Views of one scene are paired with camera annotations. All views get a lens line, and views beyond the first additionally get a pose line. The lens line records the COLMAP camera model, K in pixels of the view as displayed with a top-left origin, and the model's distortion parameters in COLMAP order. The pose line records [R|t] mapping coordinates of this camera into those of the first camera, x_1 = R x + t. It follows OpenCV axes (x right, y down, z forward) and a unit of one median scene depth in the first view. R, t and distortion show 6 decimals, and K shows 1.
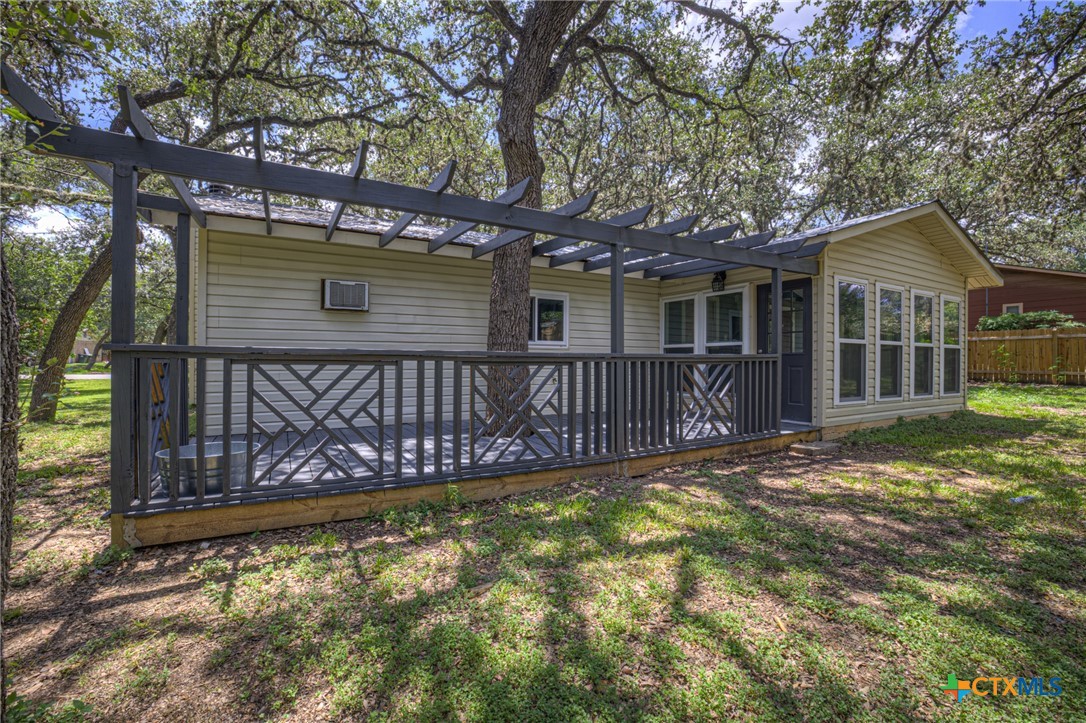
lens RADIAL K [[465.3, 0, 543.9], [0, 465.3, 357.2], [0, 0, 1]] dist [-0.038603, 0.010358]
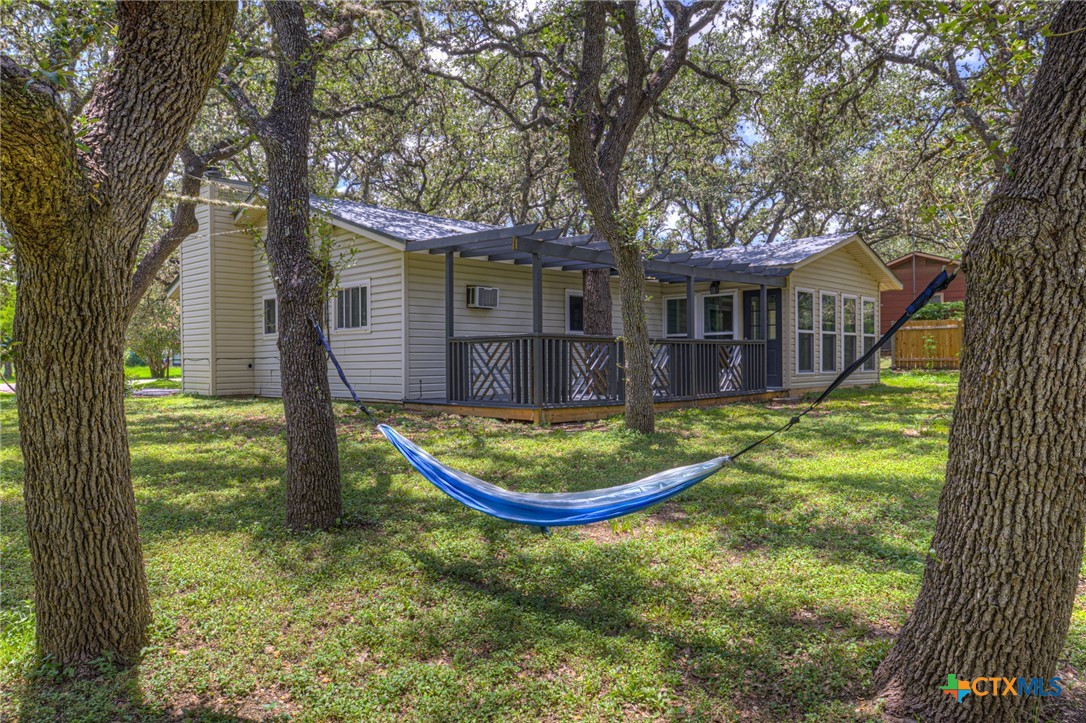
lens RADIAL K [[776.6, 0, 543.0], [0, 776.6, 356.2], [0, 0, 1]] dist [0.018115, 0.016538]
pose [[0.955915, -0.009137, 0.293502, -0.762039], [0.009337, 0.999956, 0.000718, 0.031046], [-0.293495, 0.002054, 0.955958, -1.002189]]
